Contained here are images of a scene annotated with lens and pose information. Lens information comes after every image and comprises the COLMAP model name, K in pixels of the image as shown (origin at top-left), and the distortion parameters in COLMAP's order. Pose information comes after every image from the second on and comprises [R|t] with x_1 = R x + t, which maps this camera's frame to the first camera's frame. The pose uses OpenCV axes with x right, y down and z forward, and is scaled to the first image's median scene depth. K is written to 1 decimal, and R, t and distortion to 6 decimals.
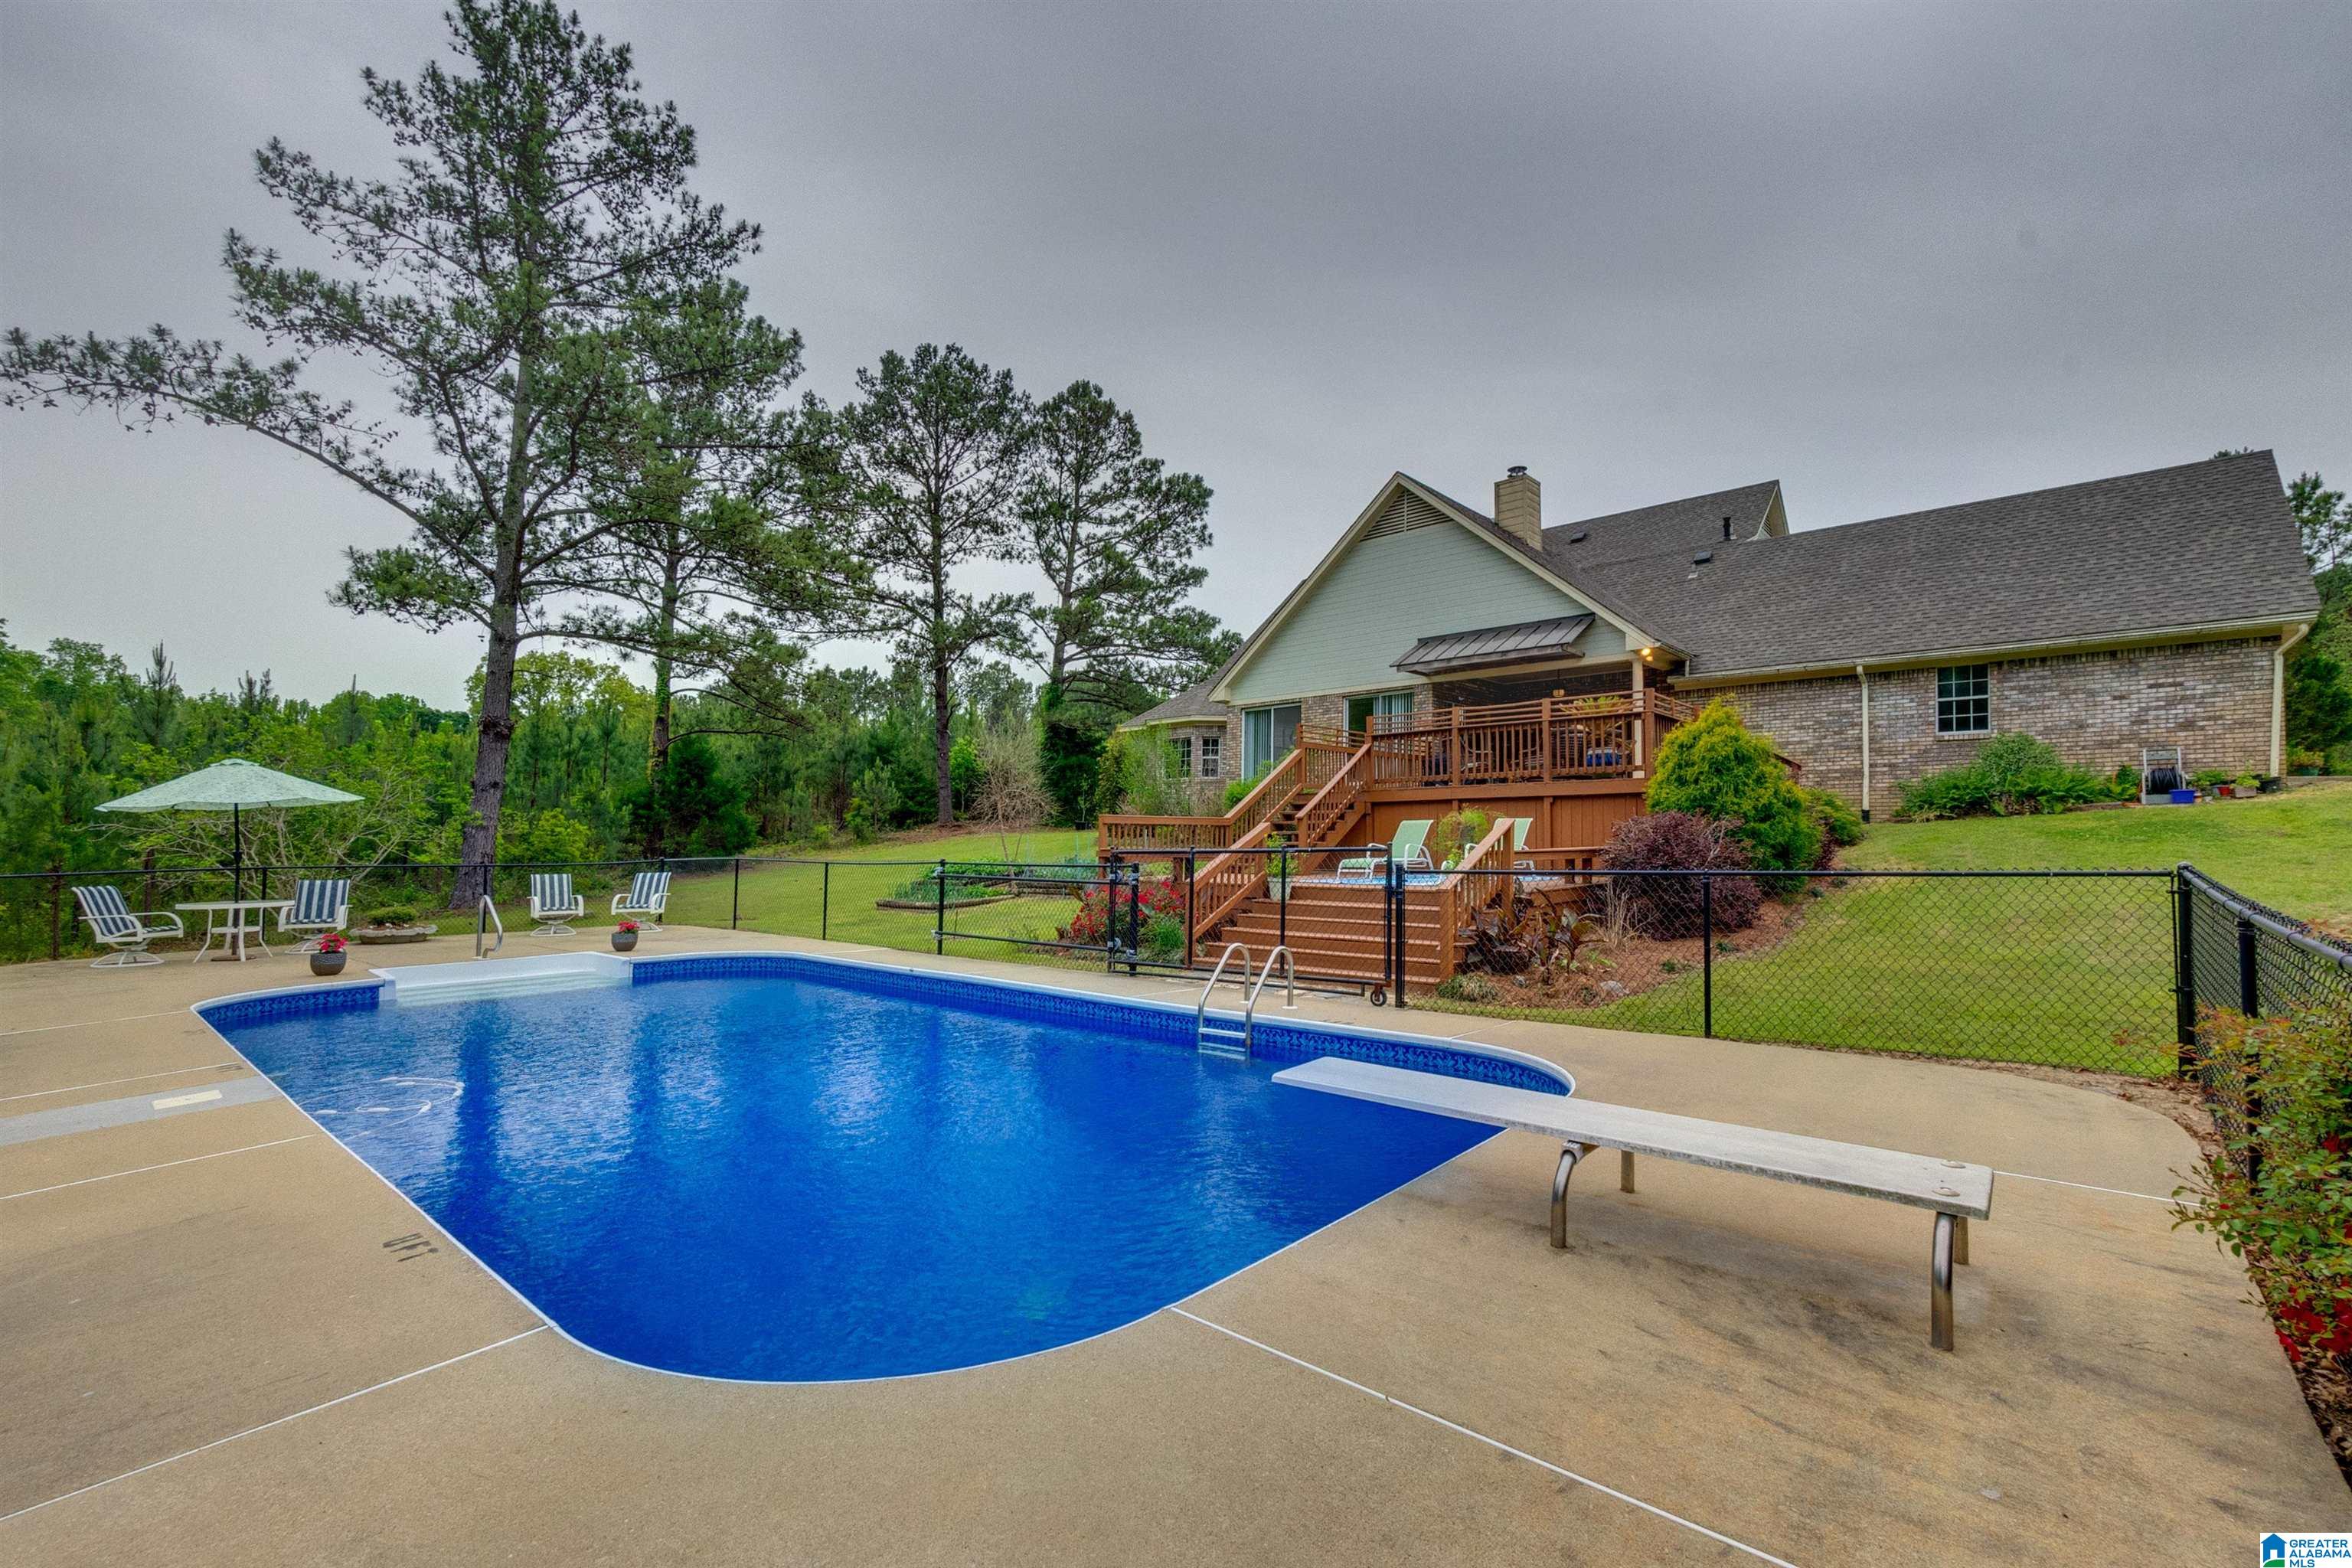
lens RADIAL K [[1051.7, 0, 1175.4], [0, 1051.7, 779.2], [0, 0, 1]] dist [-0.000825, 0.000094]
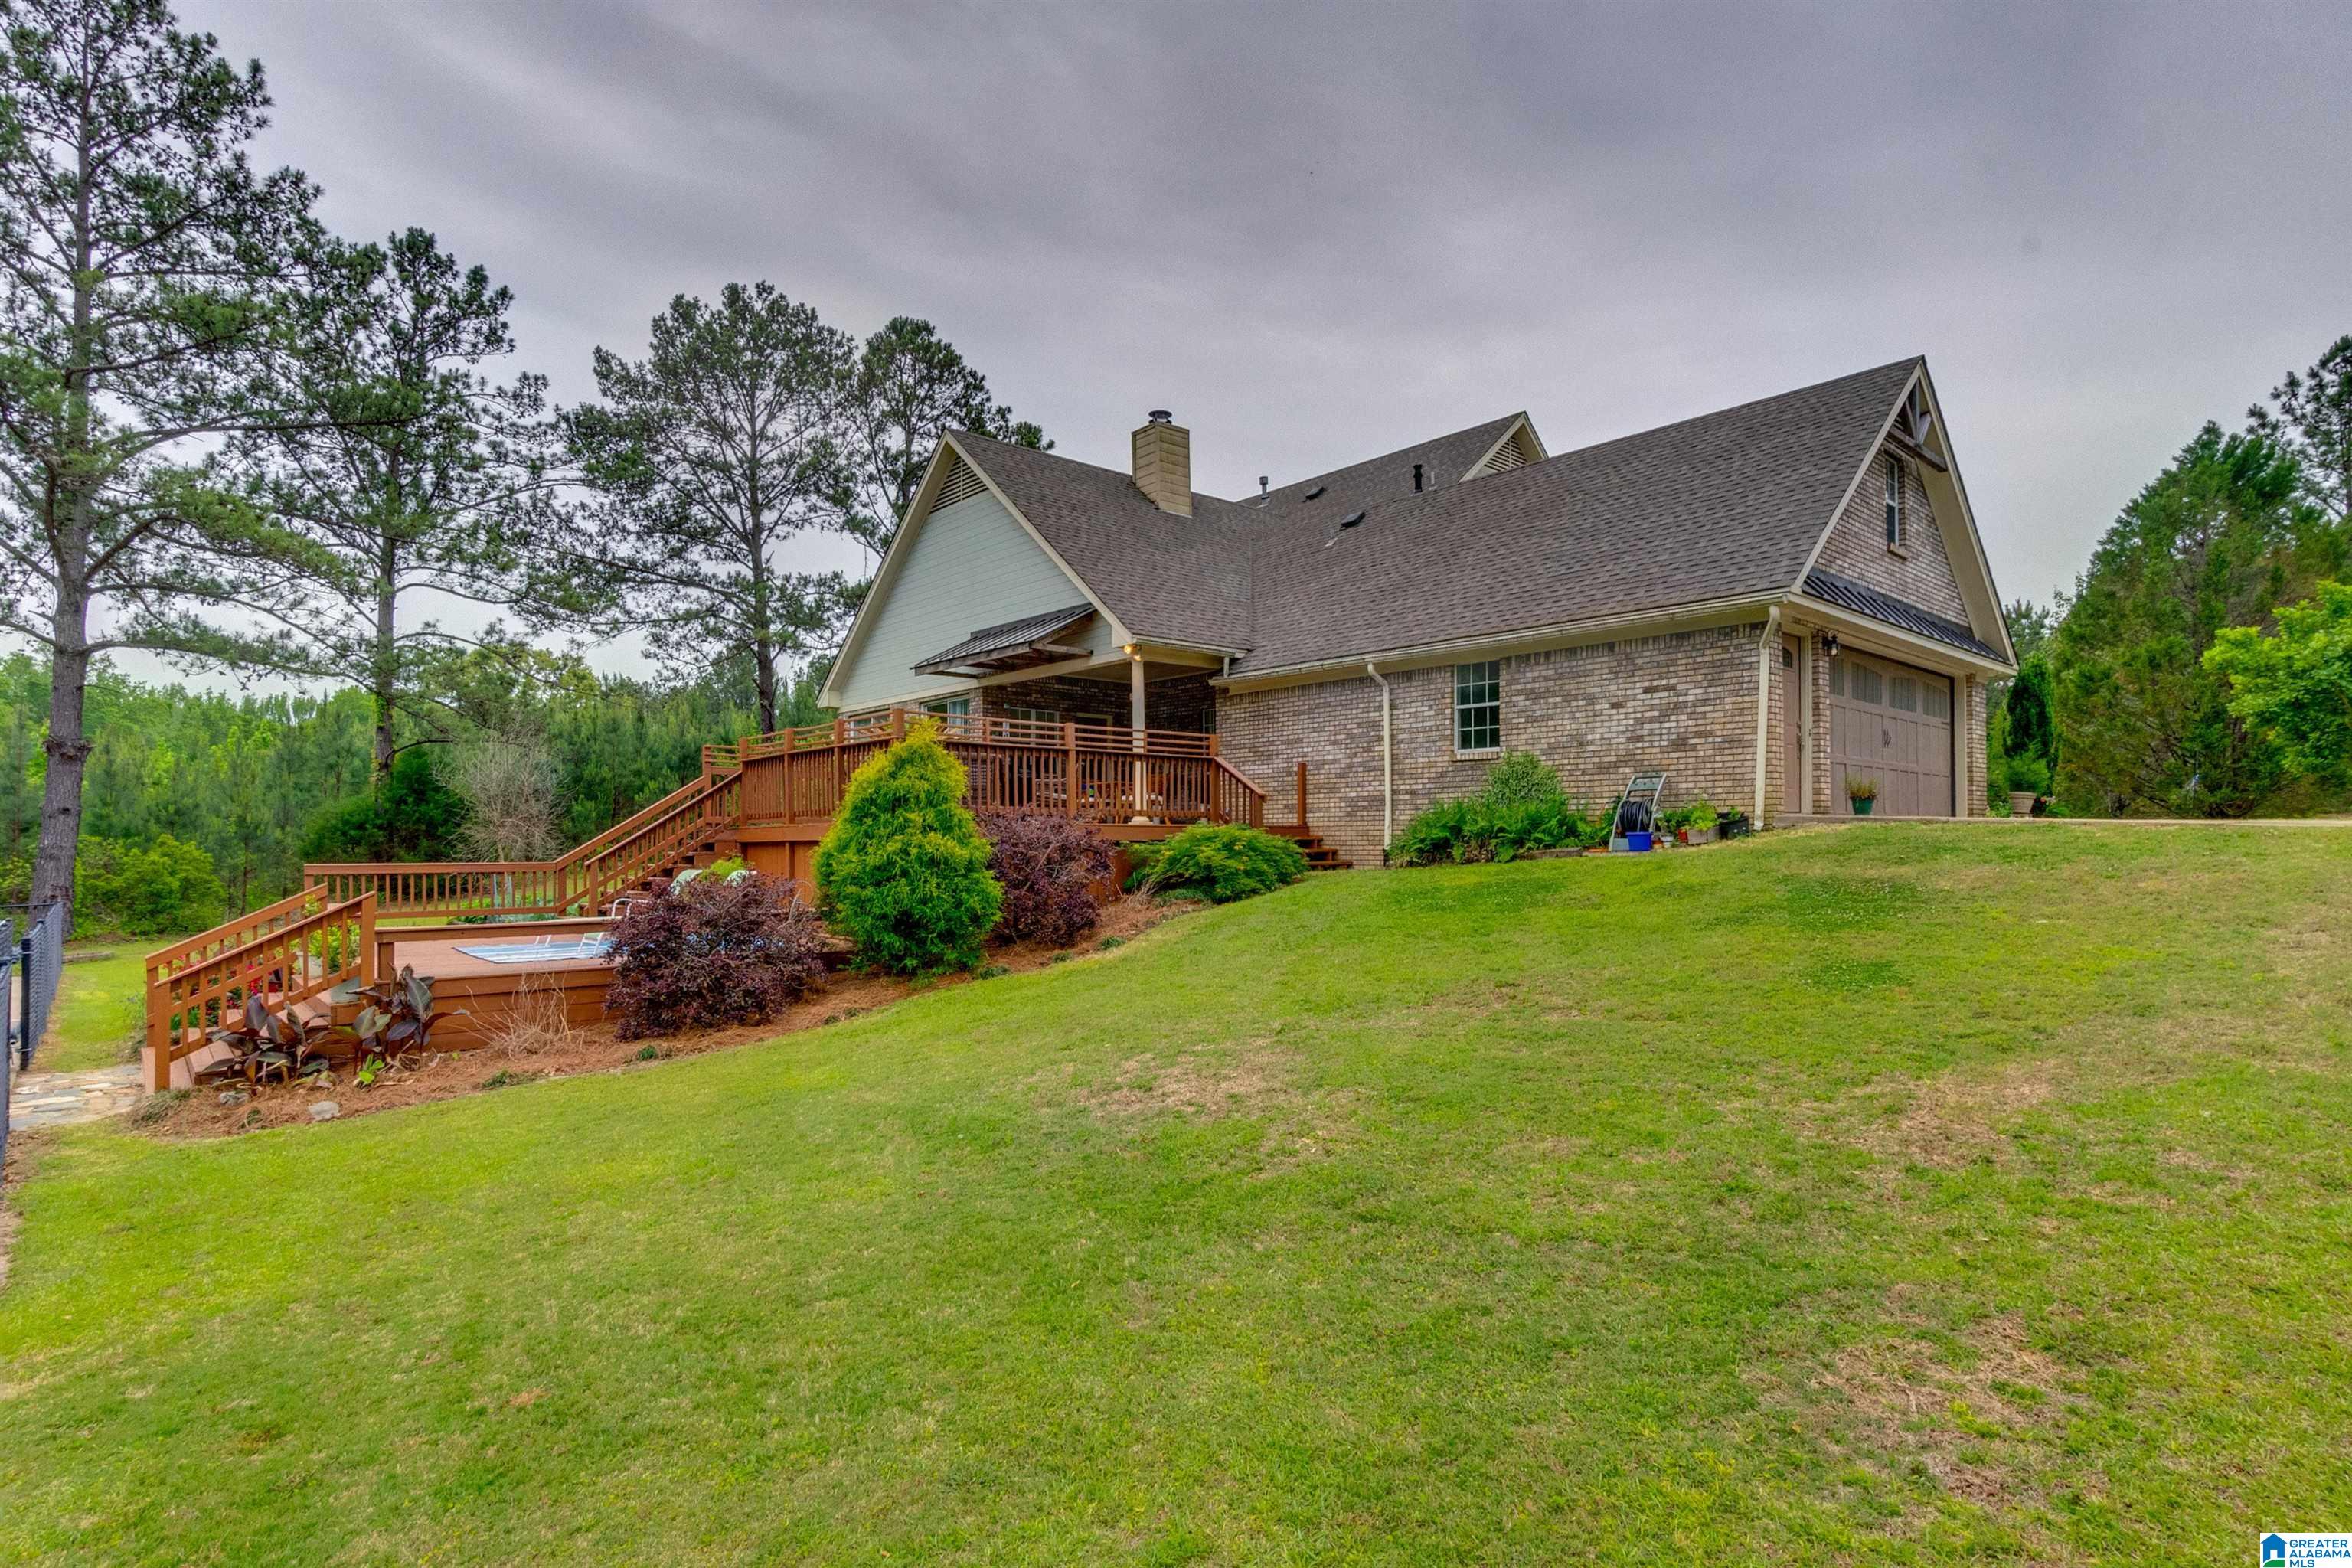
lens RADIAL K [[1255.4, 0, 1176.4], [0, 1255.4, 791.9], [0, 0, 1]] dist [-0.000012, -0.000376]
pose [[0.991053, -0.005145, -0.133370, 0.626456], [0.007225, 0.999860, 0.015113, -0.028368], [0.133273, -0.015942, 0.990951, 0.066360]]
